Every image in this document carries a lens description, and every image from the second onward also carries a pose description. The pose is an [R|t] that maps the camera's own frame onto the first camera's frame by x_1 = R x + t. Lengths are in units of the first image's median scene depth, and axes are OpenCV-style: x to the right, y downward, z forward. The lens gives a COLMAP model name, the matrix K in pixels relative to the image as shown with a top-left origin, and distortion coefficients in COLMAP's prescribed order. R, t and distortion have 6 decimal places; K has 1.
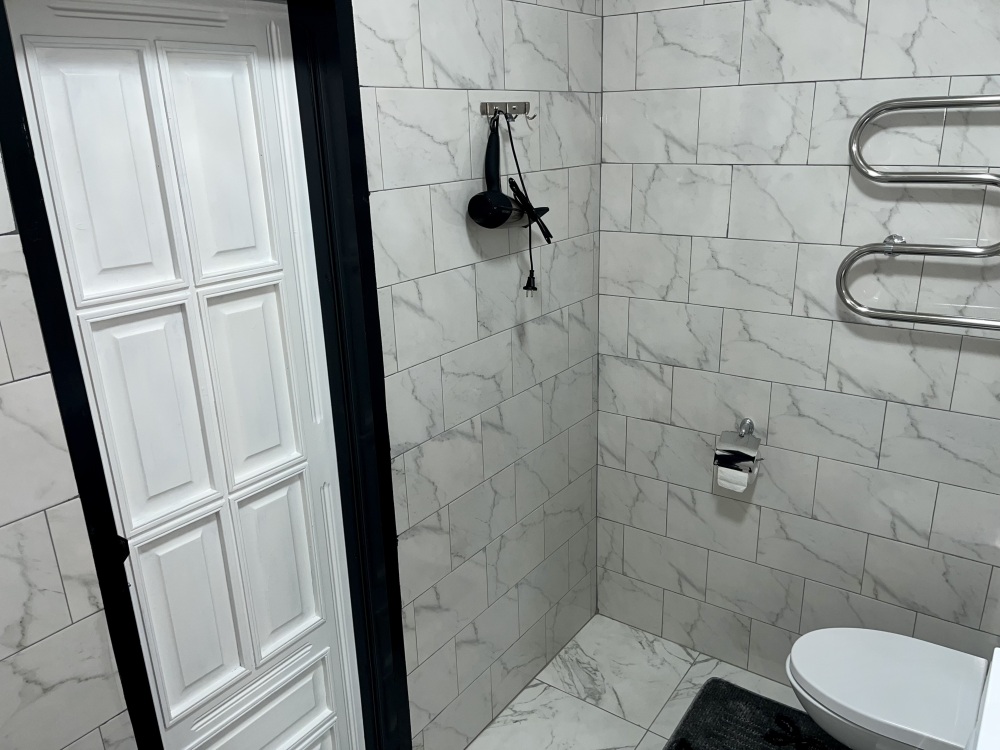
lens RADIAL K [[758.9, 0, 505.2], [0, 758.9, 374.5], [0, 0, 1]] dist [0.097936, -0.130120]
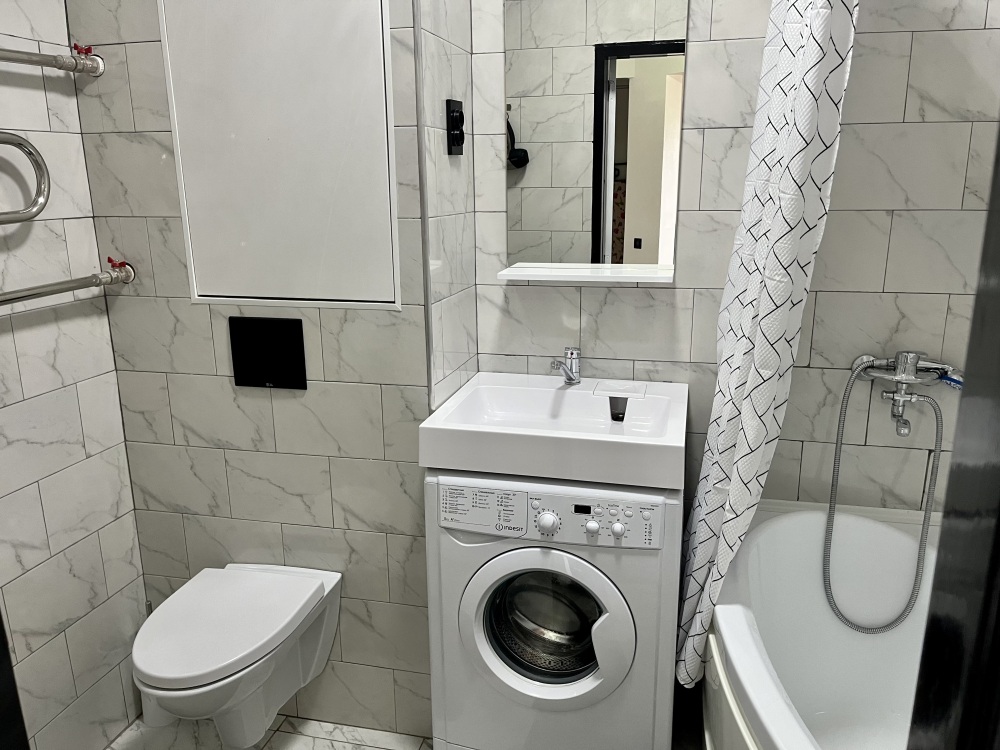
lens RADIAL K [[758.9, 0, 505.2], [0, 758.9, 374.5], [0, 0, 1]] dist [0.097936, -0.130120]
pose [[-0.363186, -0.202399, 0.909467, -0.425148], [0.313900, 0.892475, 0.323970, -0.091318], [-0.877247, 0.403143, -0.260601, 0.692866]]
